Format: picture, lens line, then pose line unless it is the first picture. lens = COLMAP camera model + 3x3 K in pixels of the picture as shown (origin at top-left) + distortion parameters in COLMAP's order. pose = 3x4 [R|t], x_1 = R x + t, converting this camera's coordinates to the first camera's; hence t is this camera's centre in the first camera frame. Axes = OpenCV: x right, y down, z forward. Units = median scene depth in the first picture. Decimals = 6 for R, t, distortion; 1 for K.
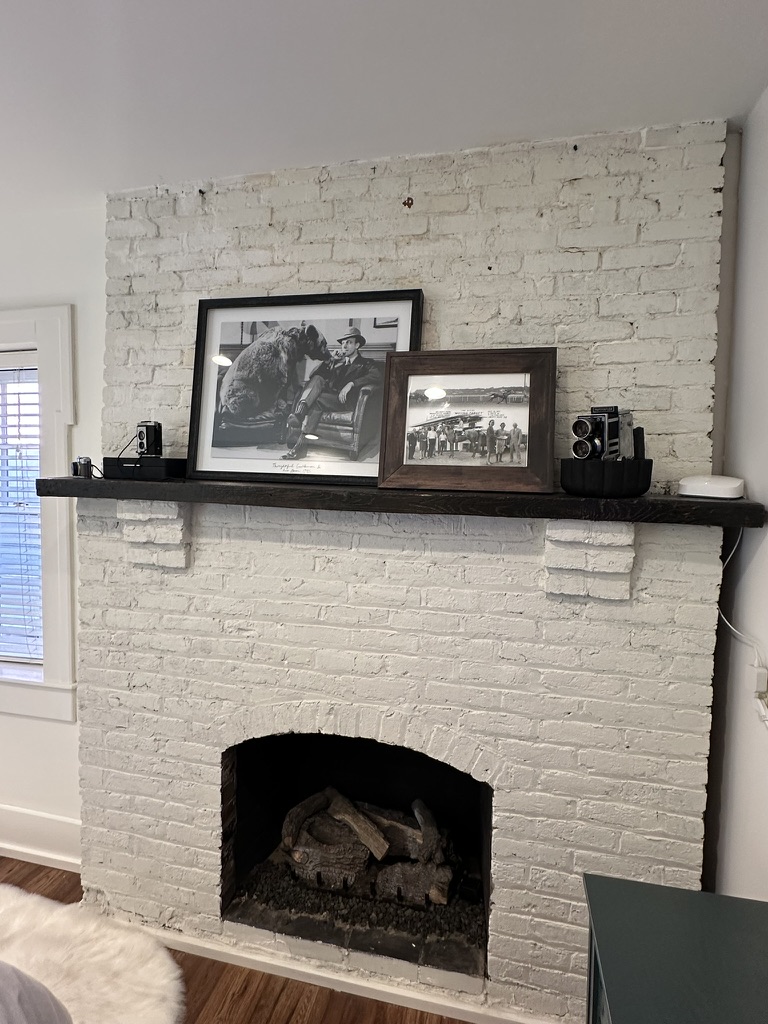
lens RADIAL K [[521.3, 0, 384.0], [0, 521.3, 512.0], [0, 0, 1]] dist [-0.003254, -0.001464]
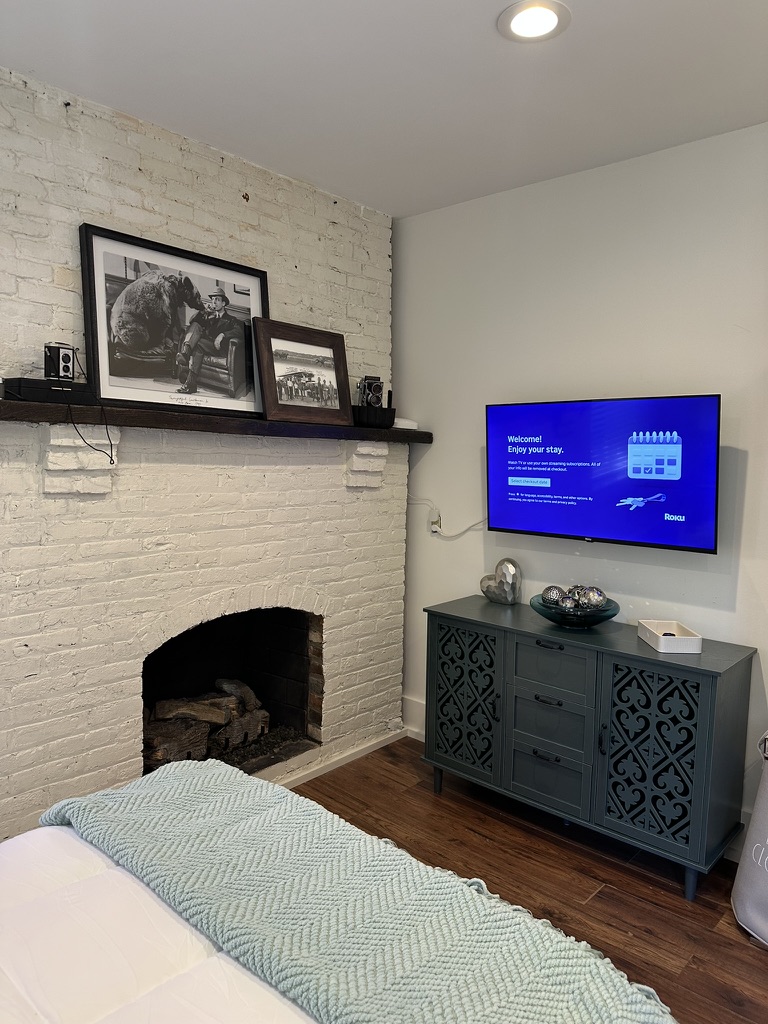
lens RADIAL K [[702.7, 0, 384.0], [0, 702.7, 512.0], [0, 0, 1]] dist [0.088093, -0.197368]
pose [[0.489413, -0.086724, 0.867729, -1.374586], [0.033503, 0.996178, 0.080666, 0.051171], [-0.871408, -0.010407, 0.490448, -0.165920]]
